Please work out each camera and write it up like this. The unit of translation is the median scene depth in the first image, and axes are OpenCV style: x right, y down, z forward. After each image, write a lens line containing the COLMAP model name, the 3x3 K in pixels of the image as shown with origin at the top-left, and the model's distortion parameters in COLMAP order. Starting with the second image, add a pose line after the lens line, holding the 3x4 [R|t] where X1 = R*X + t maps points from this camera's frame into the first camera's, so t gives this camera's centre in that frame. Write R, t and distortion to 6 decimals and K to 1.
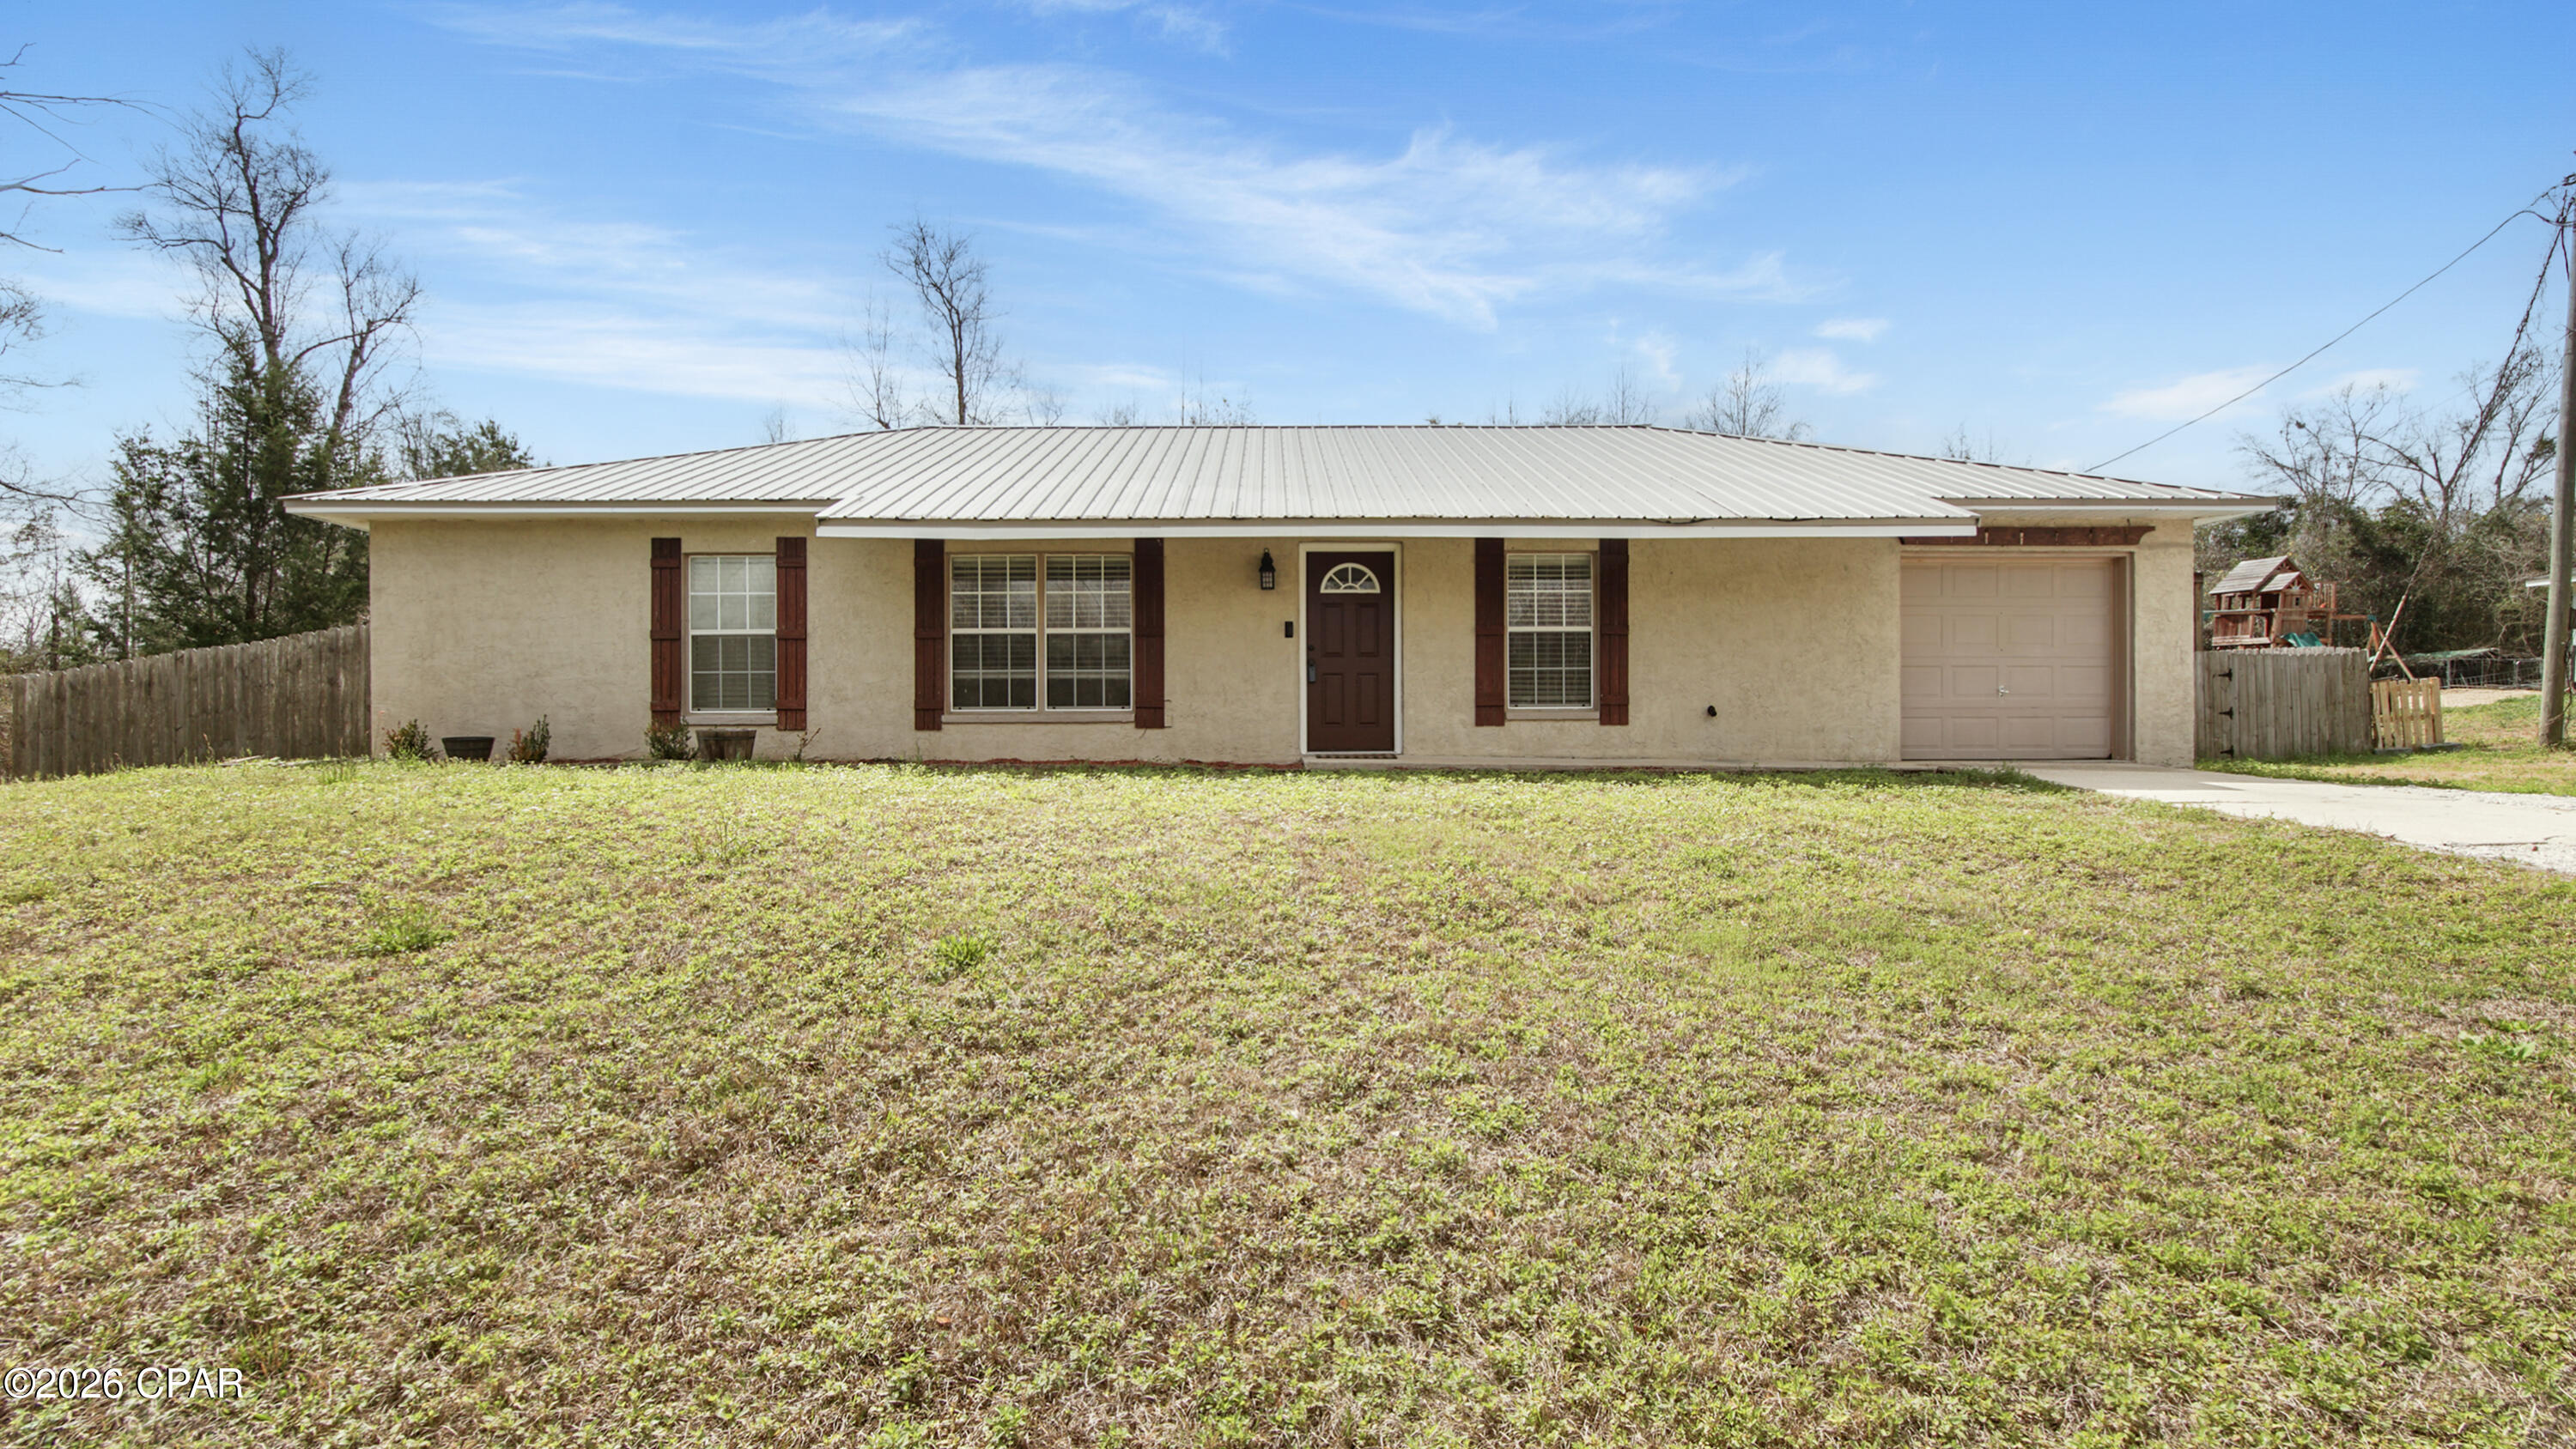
lens RADIAL K [[1215.4, 0, 1284.5], [0, 1215.4, 776.9], [0, 0, 1]] dist [-0.003613, 0.000951]
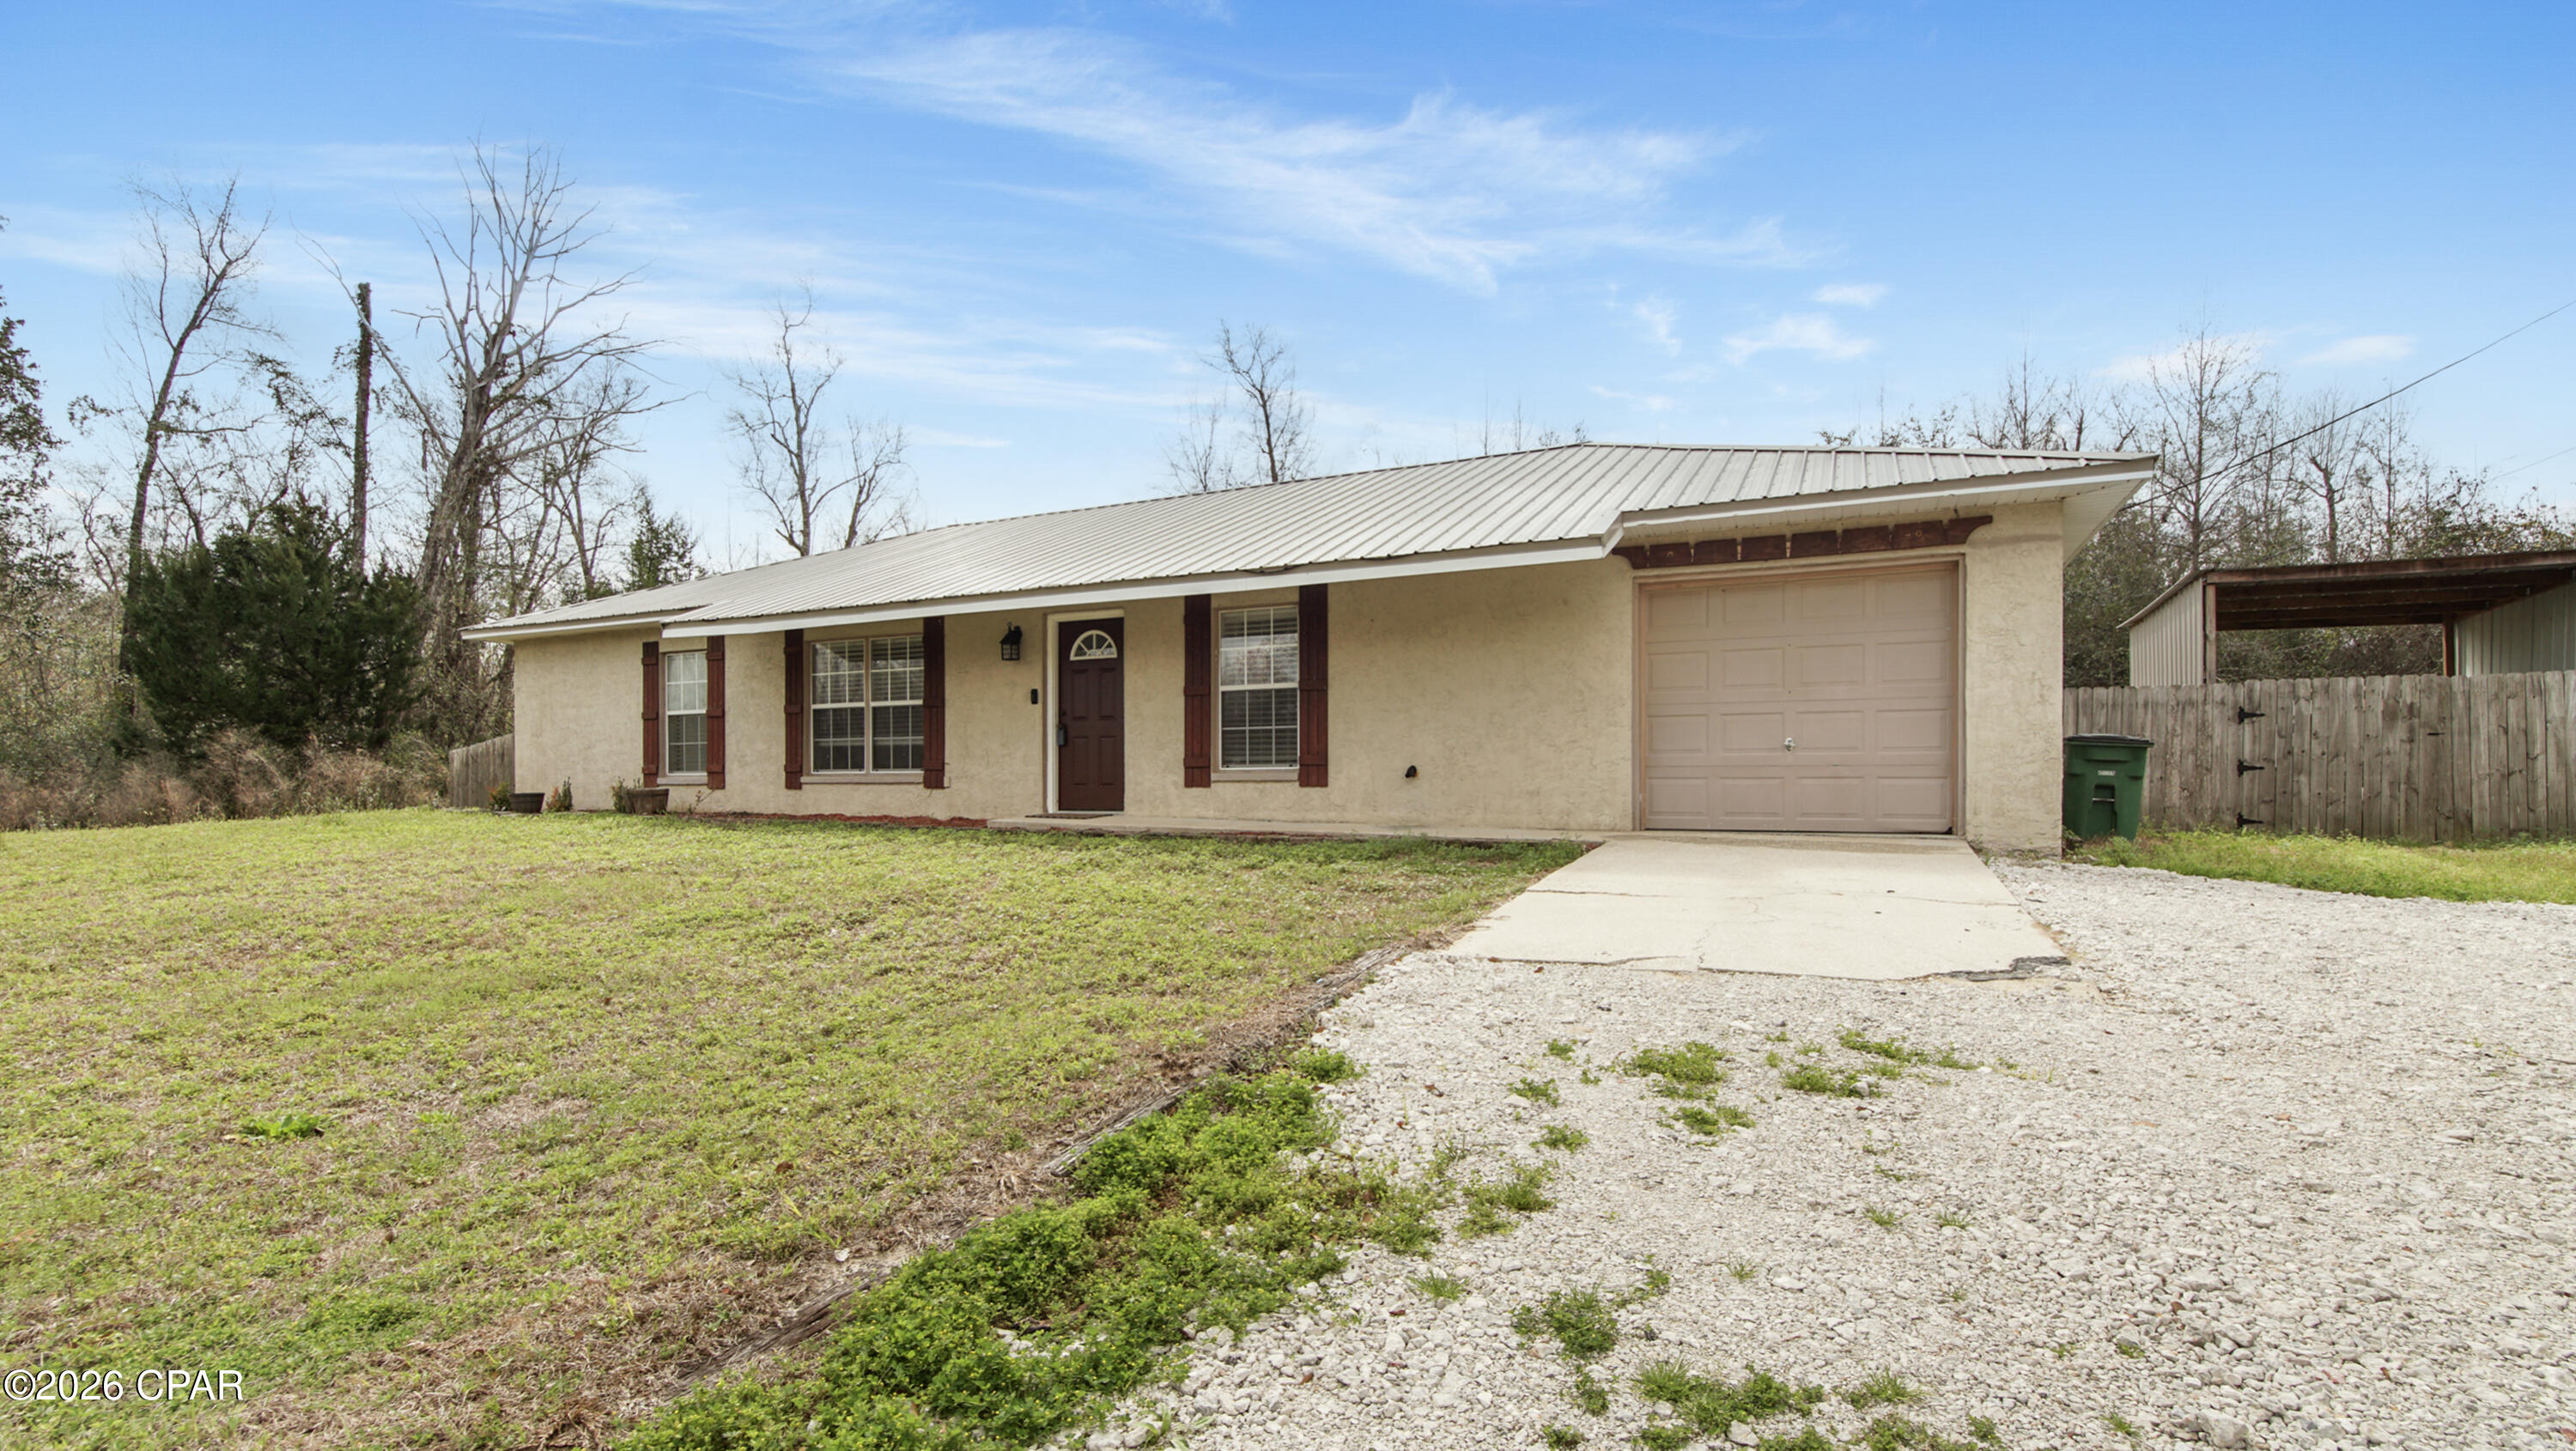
lens RADIAL K [[1215.5, 0, 1284.5], [0, 1215.5, 777.9], [0, 0, 1]] dist [-0.003613, 0.000951]
pose [[0.885487, -0.000526, -0.464663, 0.685391], [-0.014276, 0.999497, -0.028336, -0.022683], [0.464444, 0.031725, 0.885034, 0.163426]]
